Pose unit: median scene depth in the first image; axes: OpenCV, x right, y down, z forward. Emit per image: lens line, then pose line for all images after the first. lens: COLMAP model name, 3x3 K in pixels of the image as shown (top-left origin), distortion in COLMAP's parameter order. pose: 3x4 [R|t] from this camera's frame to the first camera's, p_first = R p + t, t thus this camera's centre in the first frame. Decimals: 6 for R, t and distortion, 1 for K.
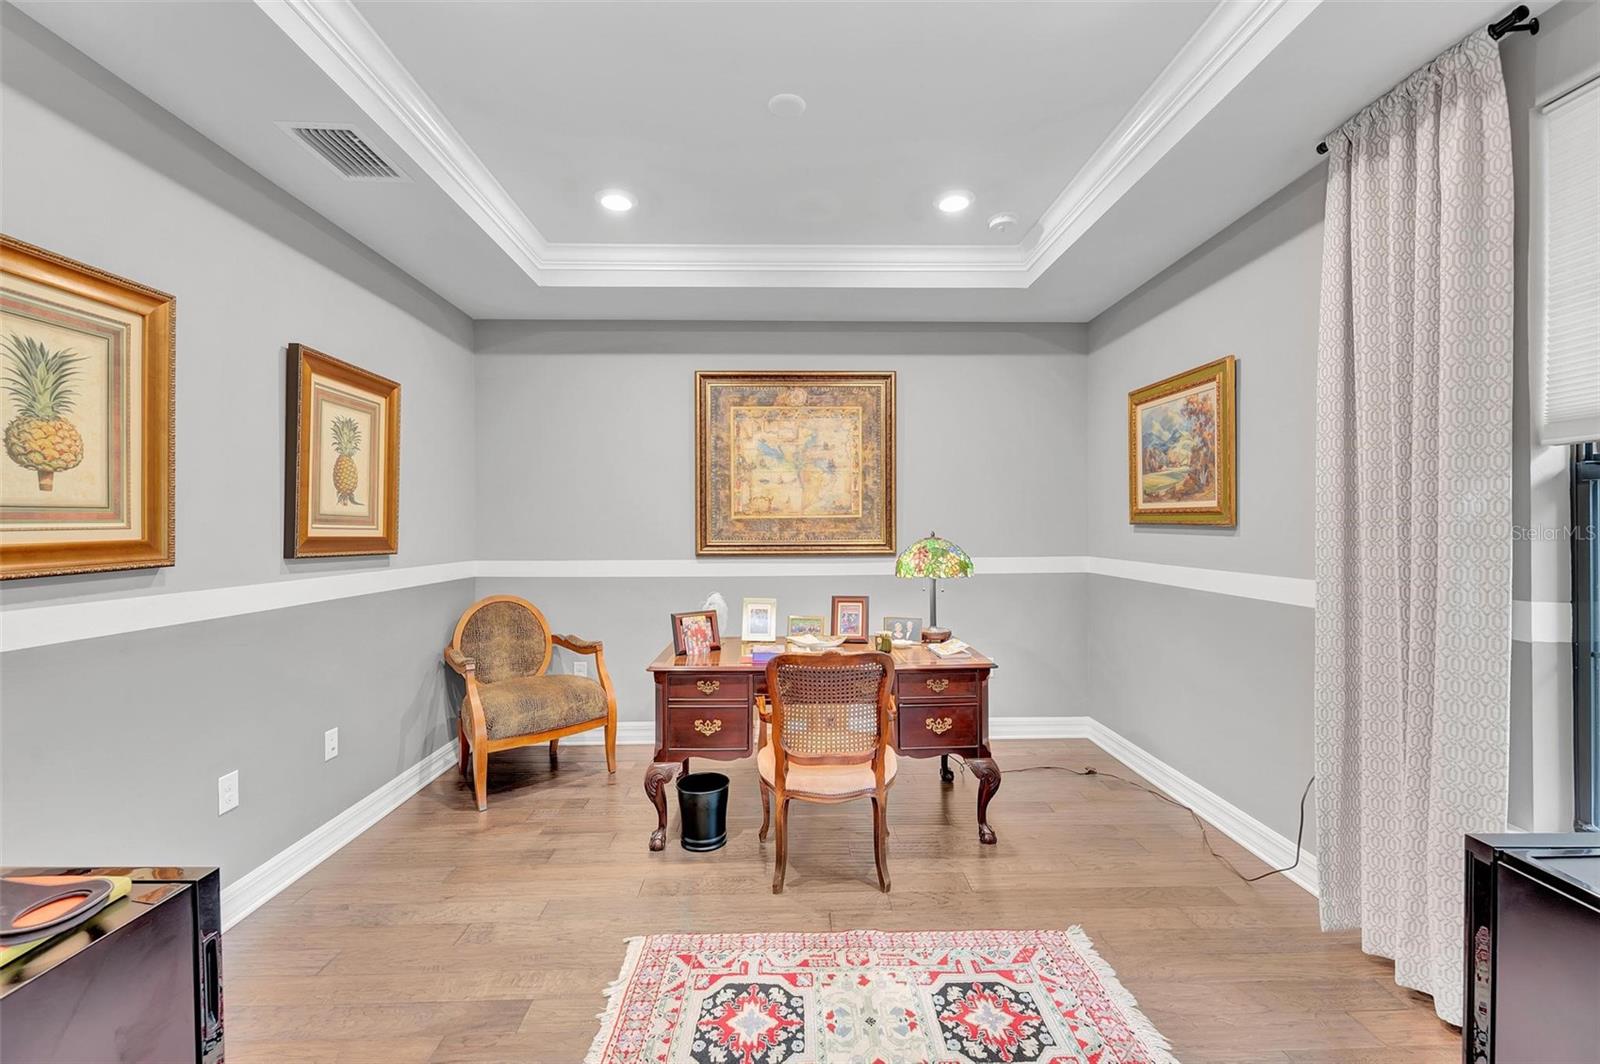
lens RADIAL K [[672.0, 0, 793.0], [0, 672.0, 532.8], [0, 0, 1]] dist [0.013624, -0.004111]
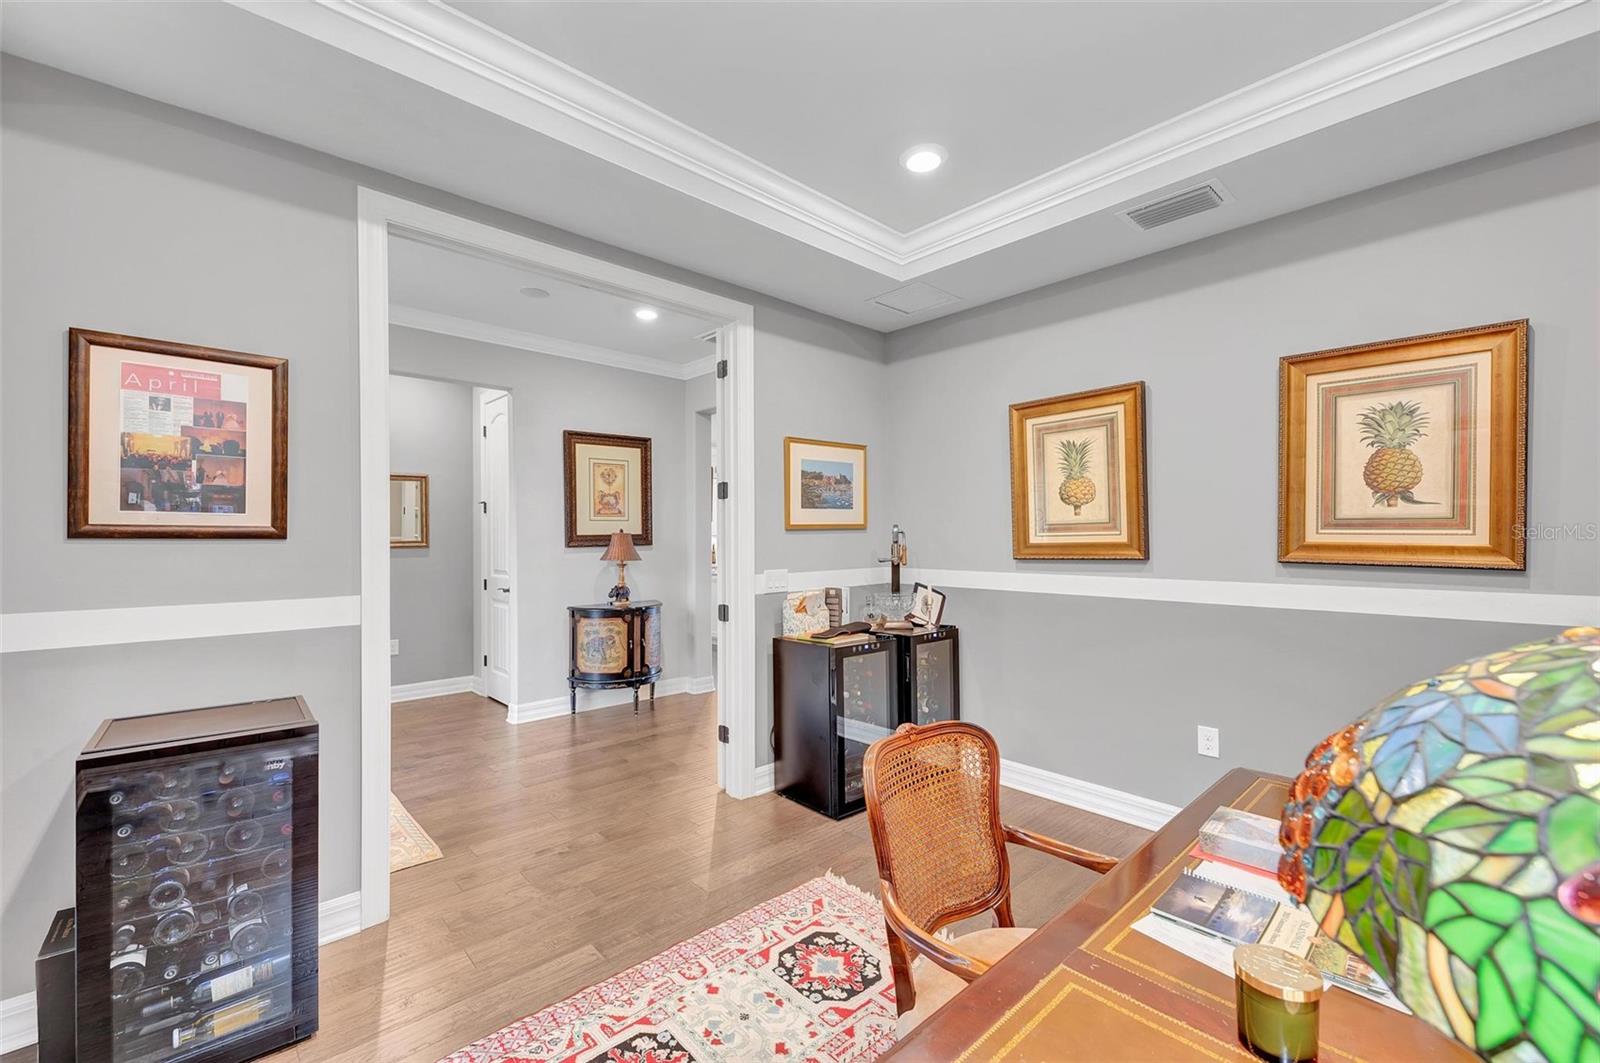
lens RADIAL K [[672.0, 0, 793.3], [0, 672.0, 534.9], [0, 0, 1]] dist [0.013624, -0.004111]
pose [[-0.759006, -0.003135, -0.651076, 0.679092], [-0.003660, 0.999993, -0.000547, -0.002834], [0.651074, 0.001968, -0.759012, 1.706179]]
